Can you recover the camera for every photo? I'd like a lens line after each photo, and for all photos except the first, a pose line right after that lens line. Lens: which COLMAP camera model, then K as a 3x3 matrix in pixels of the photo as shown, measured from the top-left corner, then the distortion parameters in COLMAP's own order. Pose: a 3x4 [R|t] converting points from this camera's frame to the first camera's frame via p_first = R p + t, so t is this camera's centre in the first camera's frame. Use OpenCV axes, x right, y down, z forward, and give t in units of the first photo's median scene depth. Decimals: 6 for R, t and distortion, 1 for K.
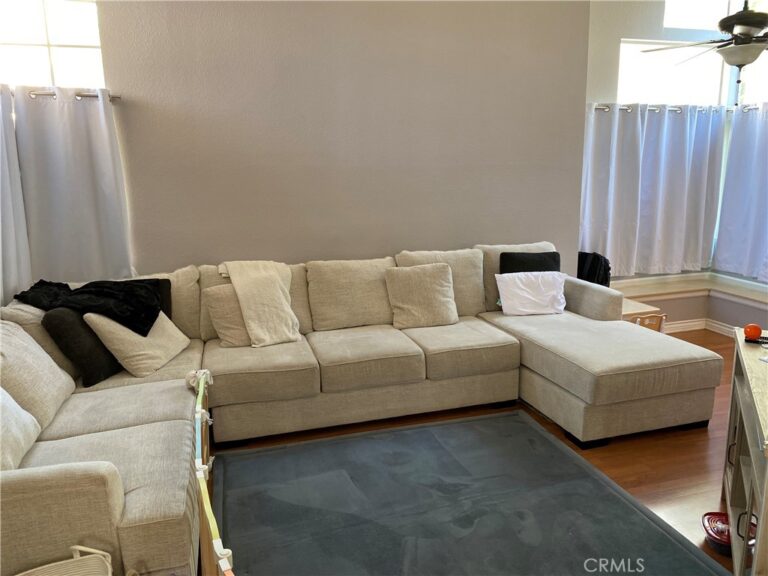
lens RADIAL K [[583.8, 0, 381.6], [0, 583.8, 290.7], [0, 0, 1]] dist [0.027081, -0.011739]
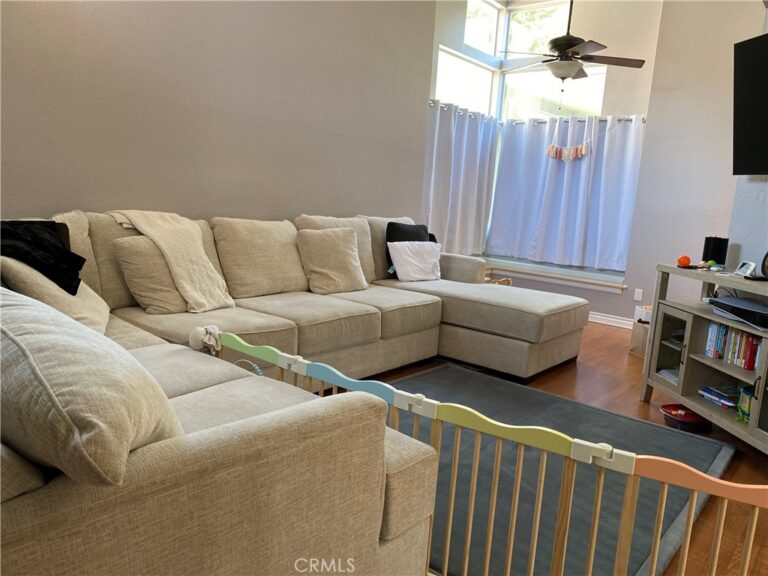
lens RADIAL K [[589.9, 0, 384.0], [0, 589.9, 288.0], [0, 0, 1]] dist [0.041098, -0.007092]
pose [[0.824080, -0.015226, 0.566268, -0.416231], [0.039359, 0.998762, -0.030423, 0.087831], [-0.565104, 0.047359, 0.823659, 0.172136]]
